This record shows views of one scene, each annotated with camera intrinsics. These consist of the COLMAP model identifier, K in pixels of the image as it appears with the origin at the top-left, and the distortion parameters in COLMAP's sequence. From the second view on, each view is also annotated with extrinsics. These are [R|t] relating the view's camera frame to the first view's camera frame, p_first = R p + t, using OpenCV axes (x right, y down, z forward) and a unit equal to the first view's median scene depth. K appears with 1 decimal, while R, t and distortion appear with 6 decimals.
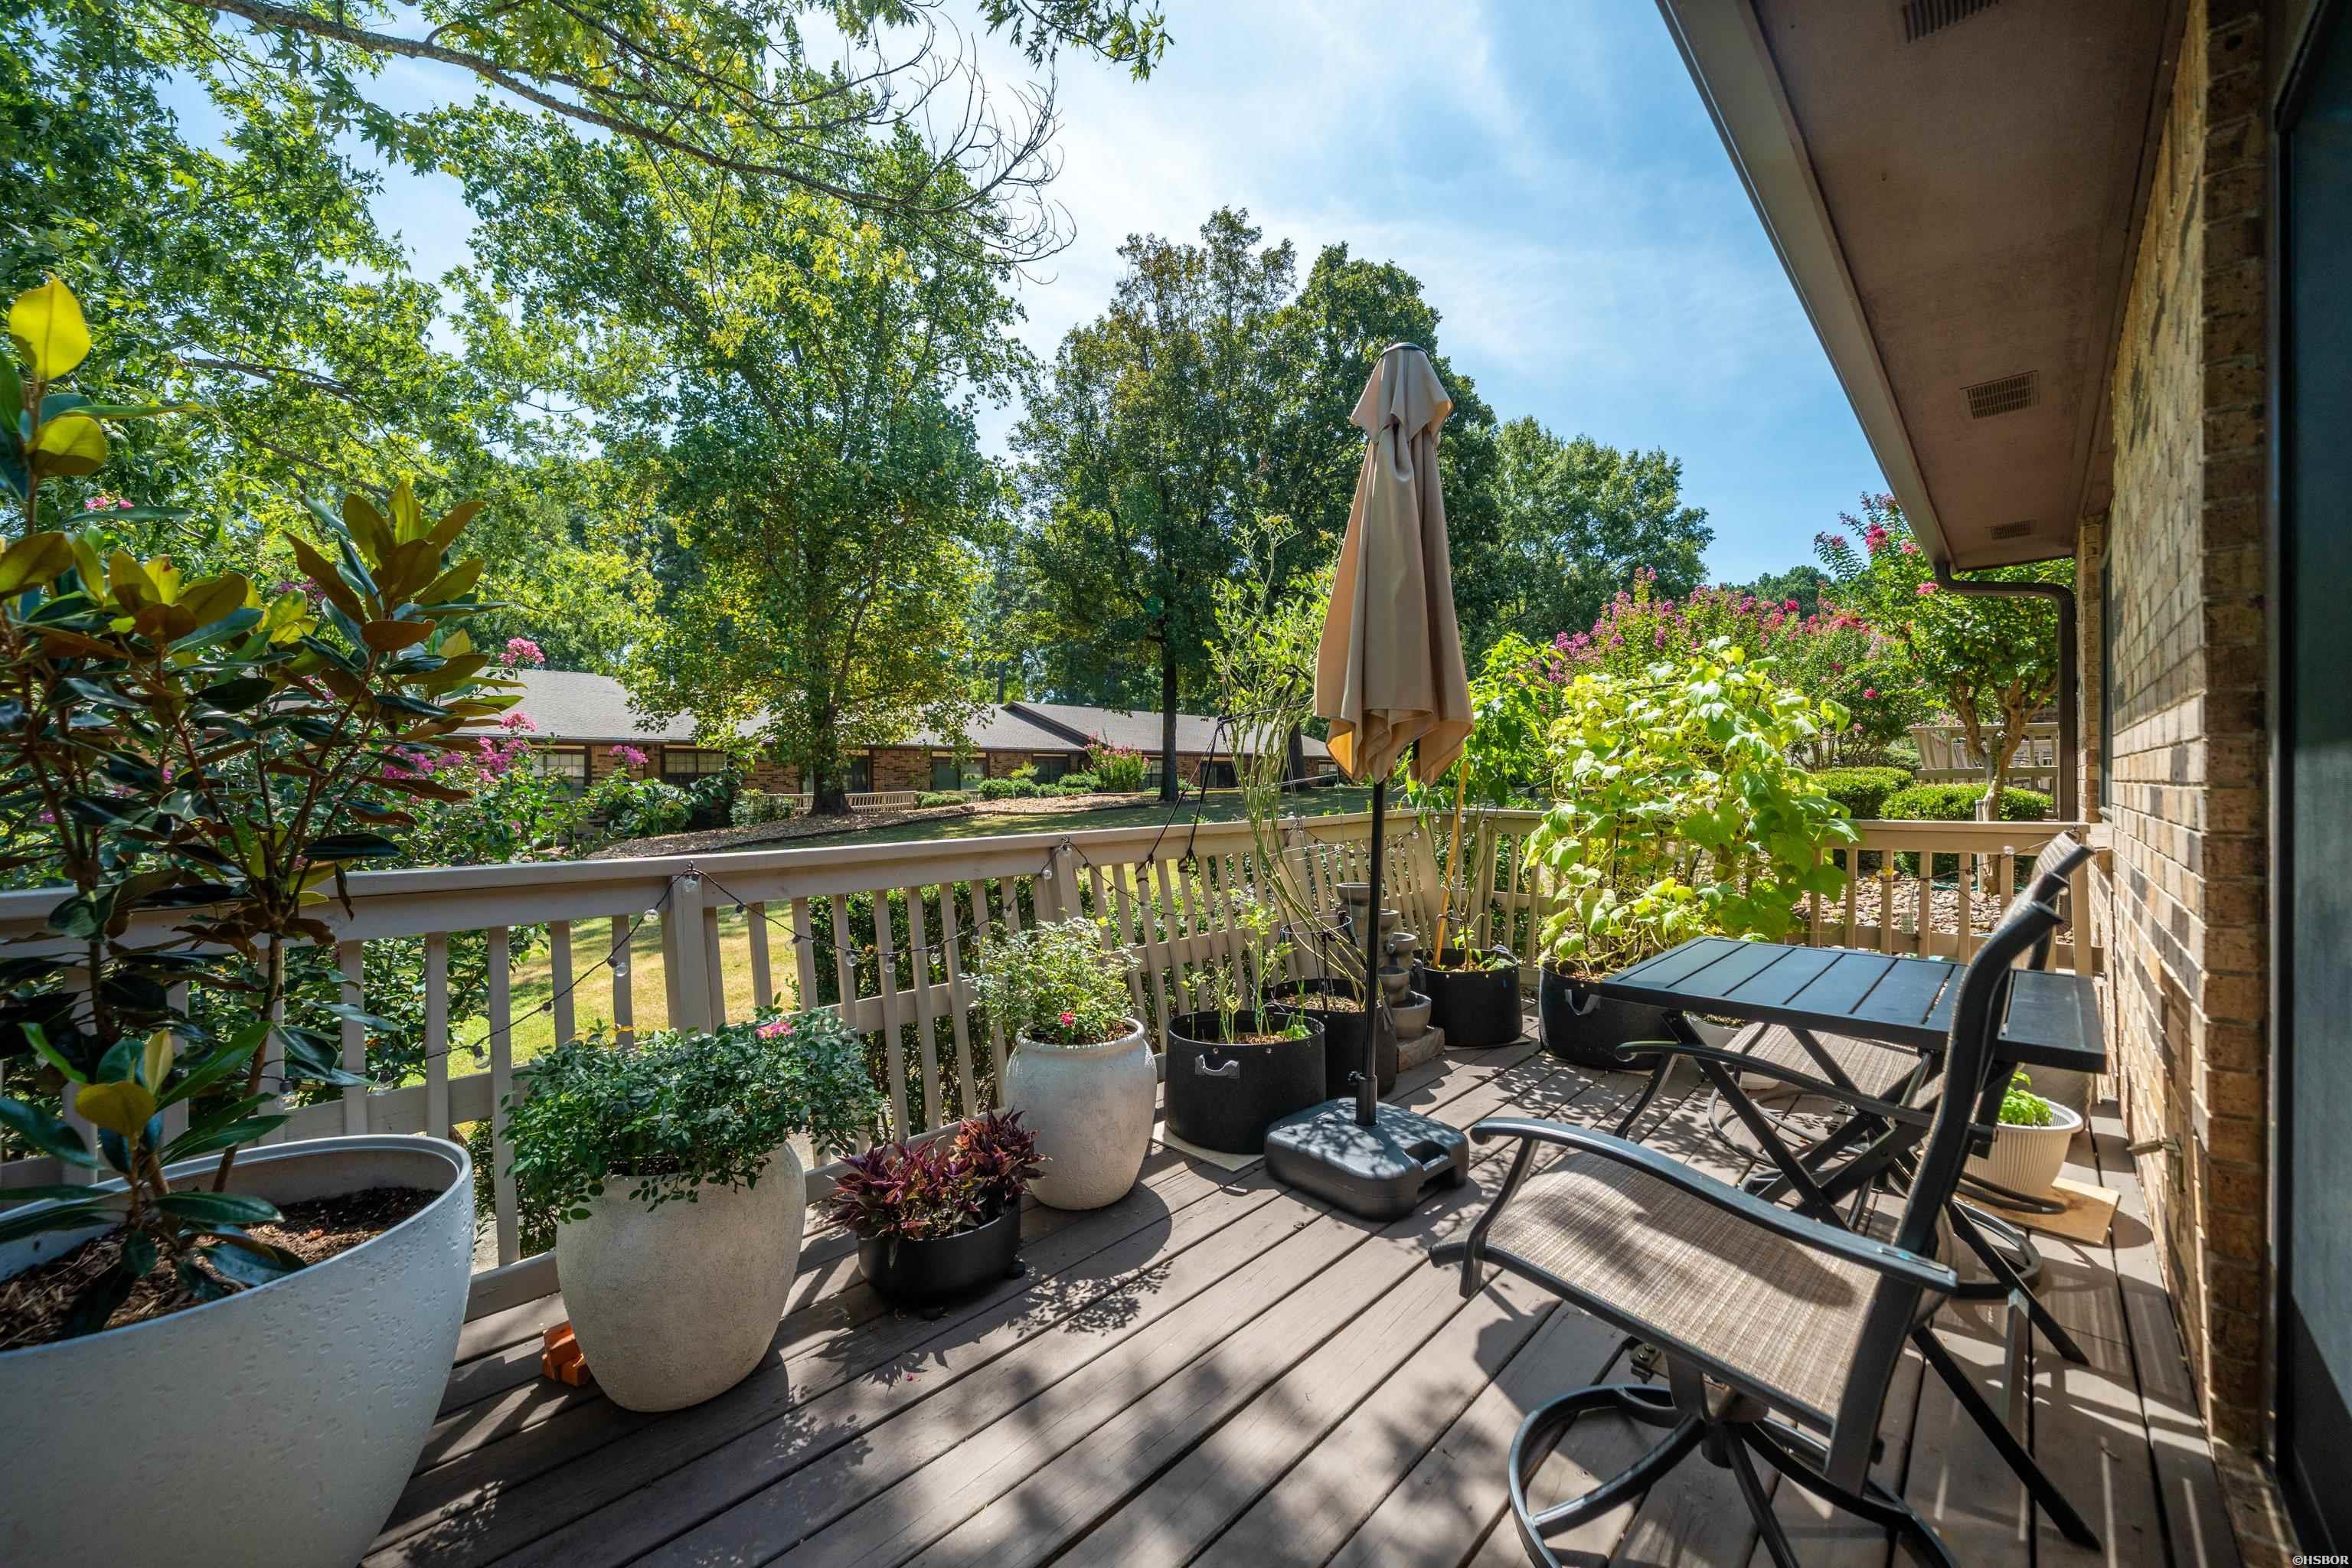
lens RADIAL K [[863.1, 0, 1171.3], [0, 863.1, 791.6], [0, 0, 1]] dist [0.002358, -0.000160]
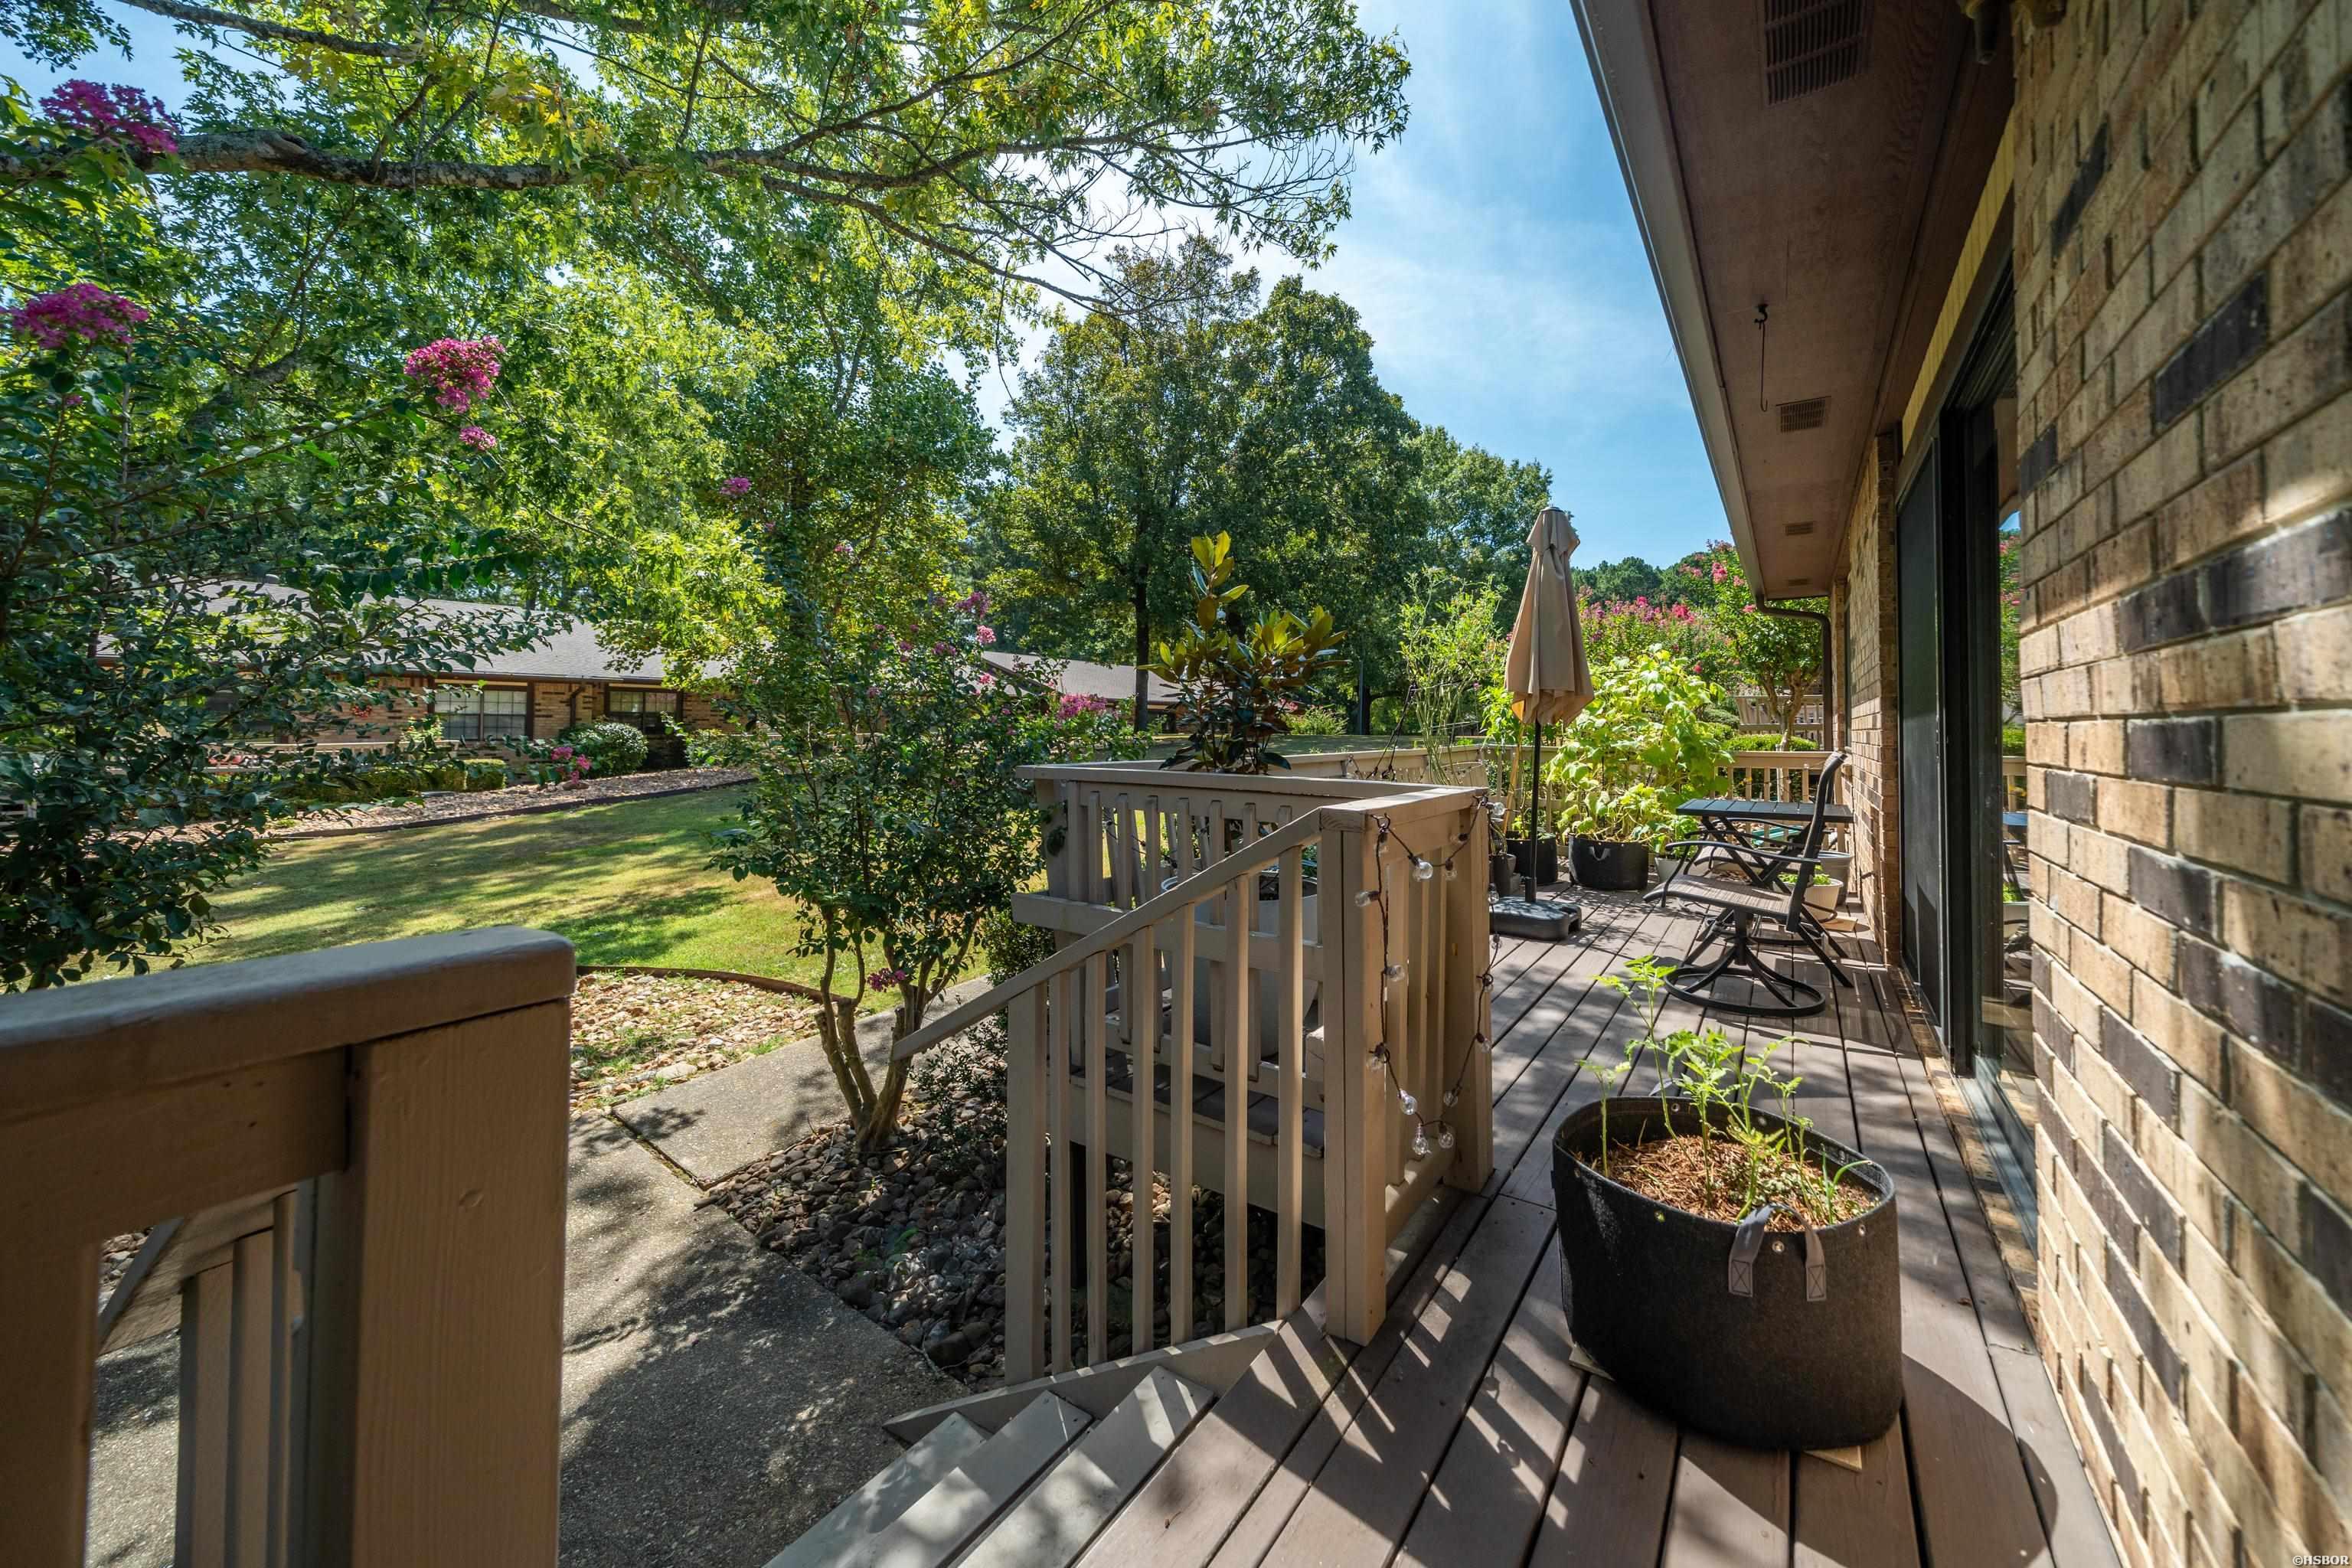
lens RADIAL K [[833.8, 0, 1234.9], [0, 833.8, 712.4], [0, 0, 1]] dist [0.000997, 0.000056]
pose [[0.981108, 0.016242, 0.192780, -0.100949], [-0.010231, 0.999431, -0.032133, 0.003403], [-0.193192, 0.029554, 0.980716, -0.091159]]
